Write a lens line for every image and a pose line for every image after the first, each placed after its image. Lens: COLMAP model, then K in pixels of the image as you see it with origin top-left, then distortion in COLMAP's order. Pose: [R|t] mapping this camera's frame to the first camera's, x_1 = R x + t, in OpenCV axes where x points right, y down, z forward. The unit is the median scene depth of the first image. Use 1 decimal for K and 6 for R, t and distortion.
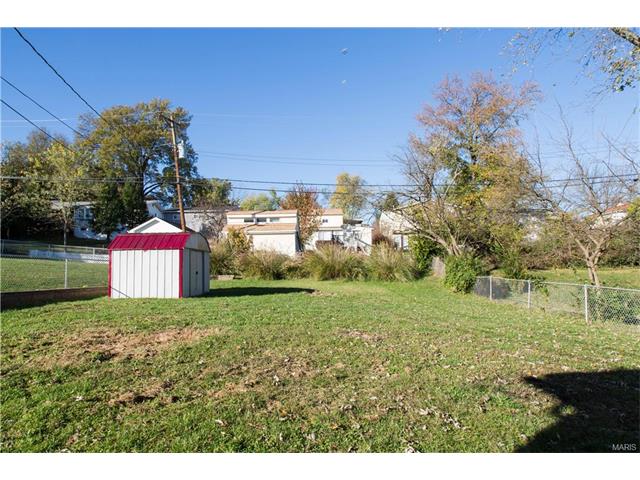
lens RADIAL K [[431.3, 0, 319.9], [0, 431.3, 240.5], [0, 0, 1]] dist [0.021443, 0.000982]
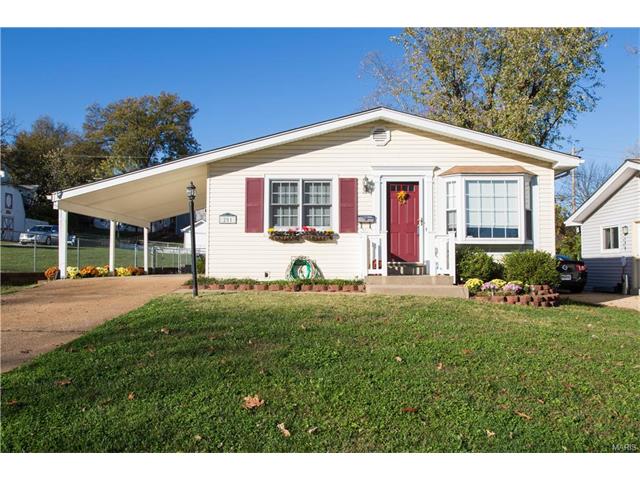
lens RADIAL K [[557.3, 0, 319.4], [0, 557.3, 243.4], [0, 0, 1]] dist [-0.038038, -0.015184]
pose [[0.999836, 0.015957, 0.008556, -0.027890], [-0.016217, 0.999378, 0.031306, -0.032425], [-0.008051, -0.031439, 0.999473, -0.591162]]
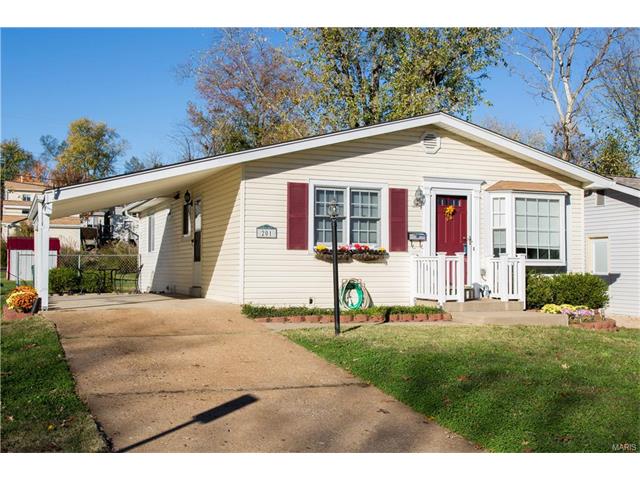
lens RADIAL K [[732.0, 0, 321.4], [0, 732.0, 237.5], [0, 0, 1]] dist [-0.029730, 0.000000]
pose [[0.916163, 0.036069, 0.399179, -0.163811], [-0.047403, 0.998703, 0.018556, -0.039376], [-0.397992, -0.035922, 0.916685, -0.591141]]
